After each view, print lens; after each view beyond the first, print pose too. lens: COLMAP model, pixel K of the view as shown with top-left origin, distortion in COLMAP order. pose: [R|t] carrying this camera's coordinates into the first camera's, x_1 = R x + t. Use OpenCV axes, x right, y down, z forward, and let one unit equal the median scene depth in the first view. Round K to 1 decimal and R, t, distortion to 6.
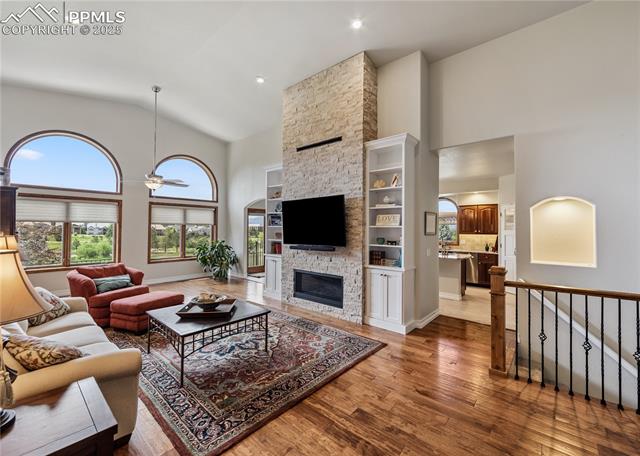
lens RADIAL K [[268.7, 0, 317.6], [0, 268.7, 224.2], [0, 0, 1]] dist [-0.001286, -0.000254]
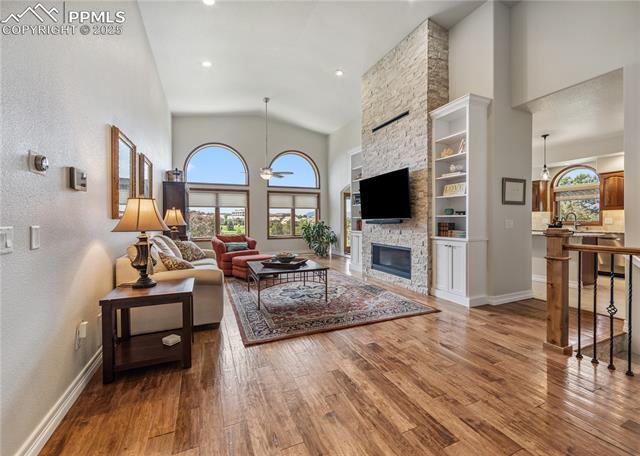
lens RADIAL K [[268.7, 0, 319.4], [0, 268.7, 222.2], [0, 0, 1]] dist [-0.001117, -0.000186]
pose [[0.902658, -0.006954, -0.430302, 0.227166], [0.017823, 0.999616, 0.021235, 0.069623], [0.429989, -0.026837, 0.902435, -0.071482]]
